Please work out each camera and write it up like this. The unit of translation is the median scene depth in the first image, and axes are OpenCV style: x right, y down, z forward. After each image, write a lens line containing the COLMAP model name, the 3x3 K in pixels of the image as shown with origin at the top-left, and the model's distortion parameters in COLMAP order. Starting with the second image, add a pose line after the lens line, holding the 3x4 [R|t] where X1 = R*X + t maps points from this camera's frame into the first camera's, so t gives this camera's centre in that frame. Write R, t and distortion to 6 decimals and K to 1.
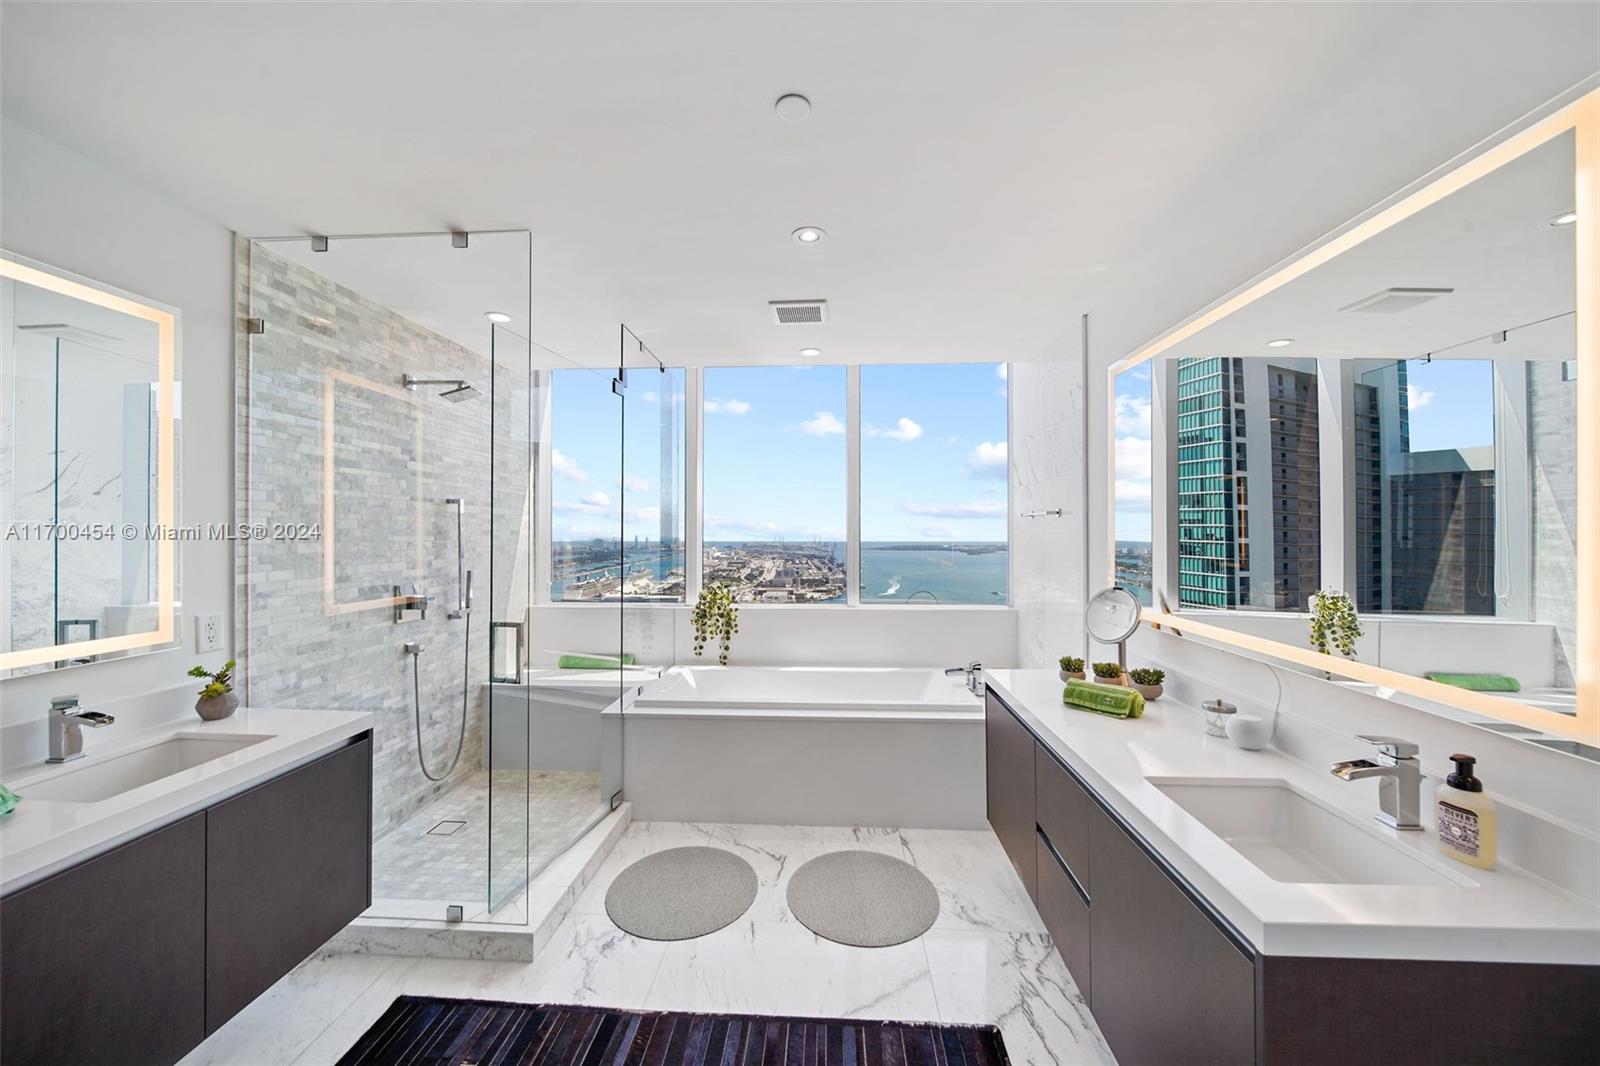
lens RADIAL K [[585.4, 0, 800.3], [0, 585.4, 519.0], [0, 0, 1]] dist [-0.001451, -0.000288]
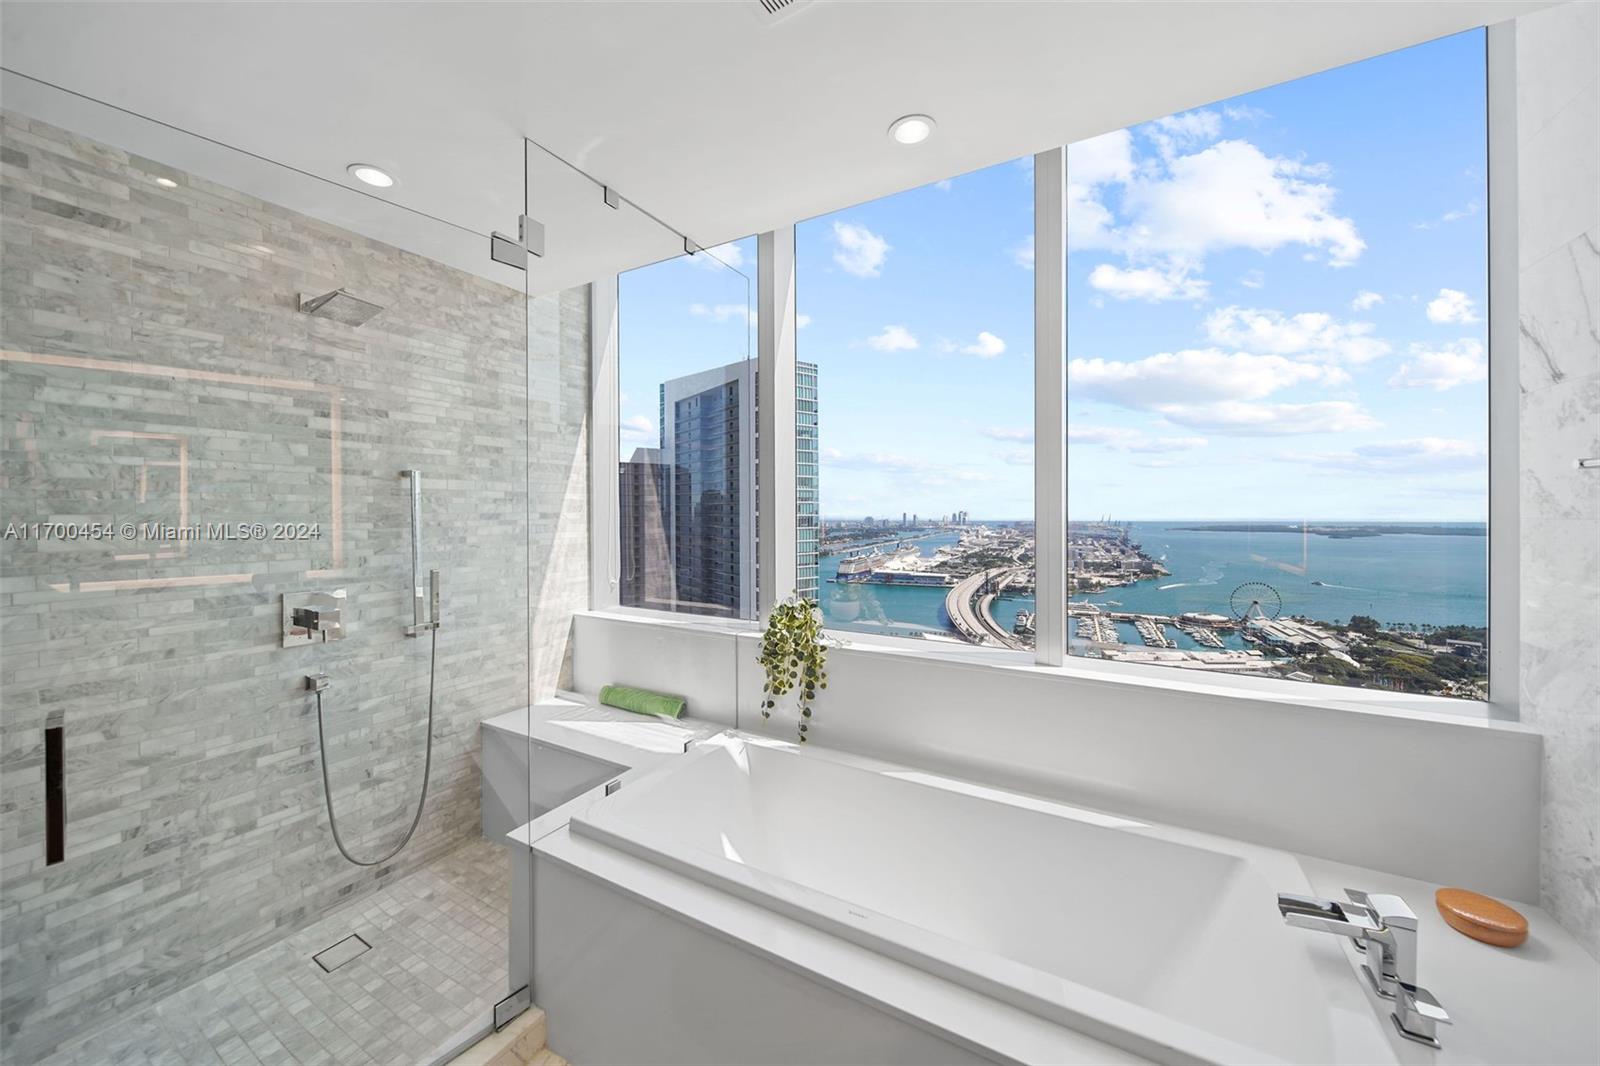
lens RADIAL K [[583.3, 0, 788.3], [0, 583.3, 509.6], [0, 0, 1]] dist [-0.002591, -0.000204]
pose [[0.891616, -0.004441, -0.452771, 0.180415], [0.014292, 0.999730, 0.018338, 0.008949], [0.452567, -0.022821, 0.891438, 0.697705]]
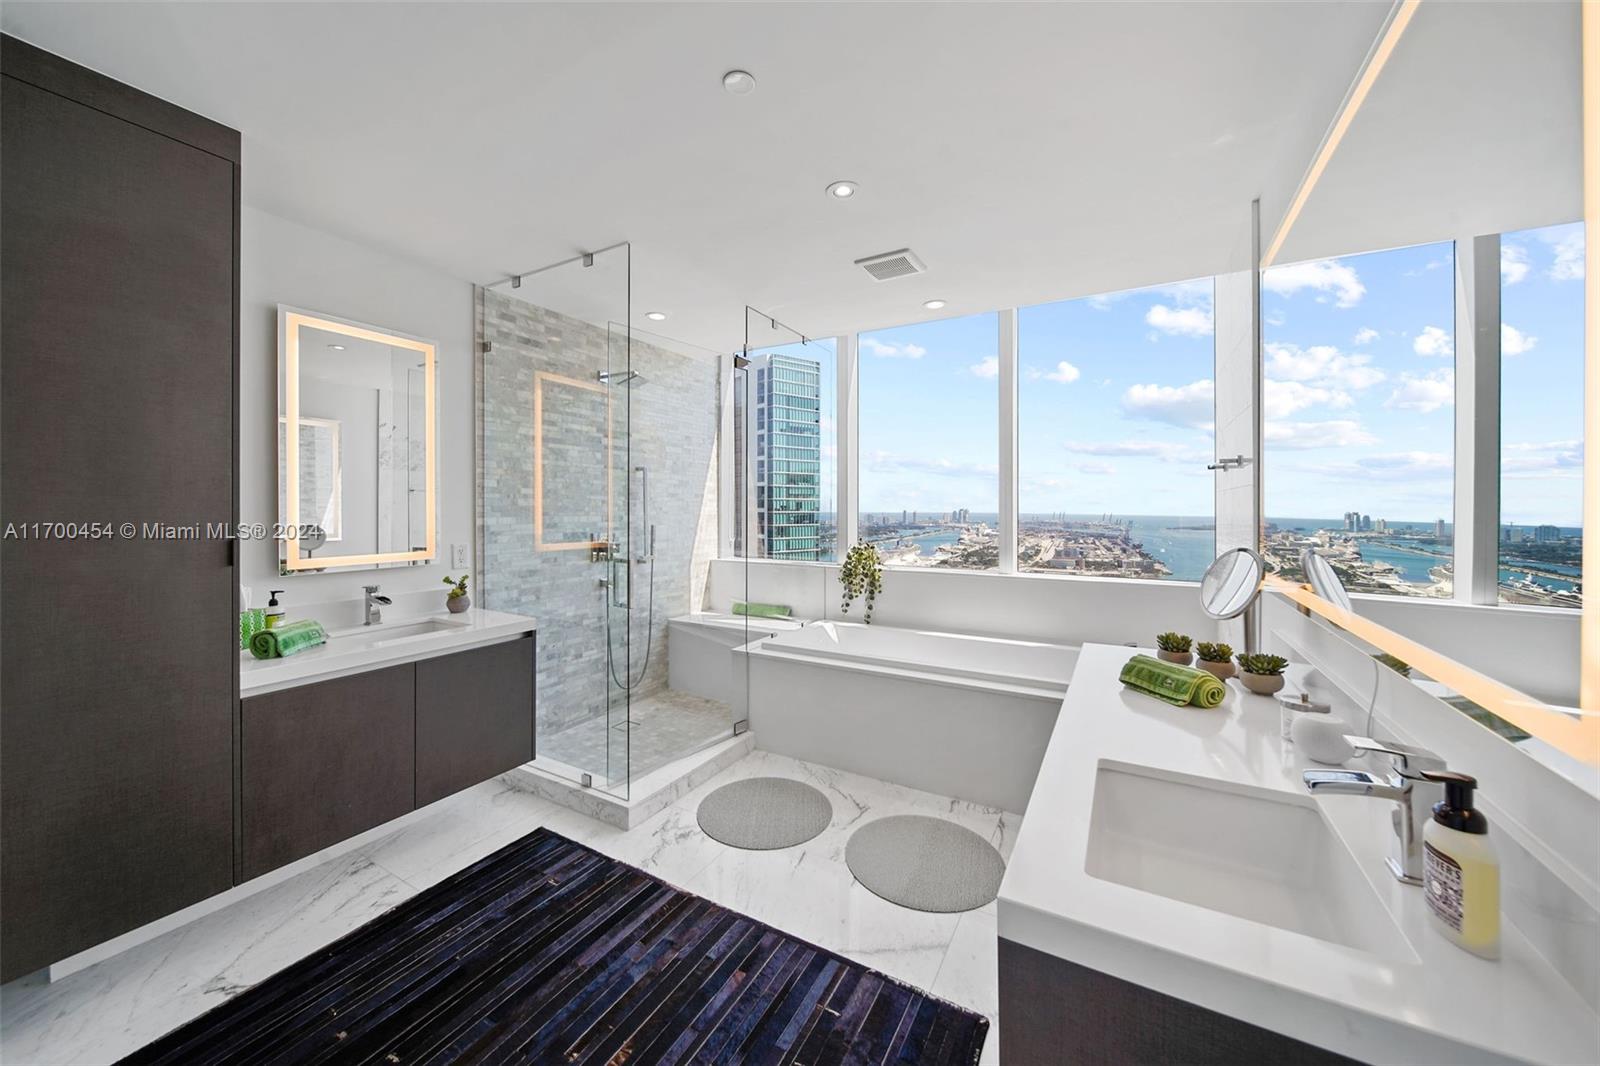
lens RADIAL K [[585.2, 0, 786.6], [0, 585.2, 497.0], [0, 0, 1]] dist [-0.001030, -0.000017]
pose [[0.890557, -0.007158, -0.454816, 0.308110], [0.008884, 0.999959, 0.001658, 0.036573], [0.454785, -0.005517, 0.890584, 0.037289]]
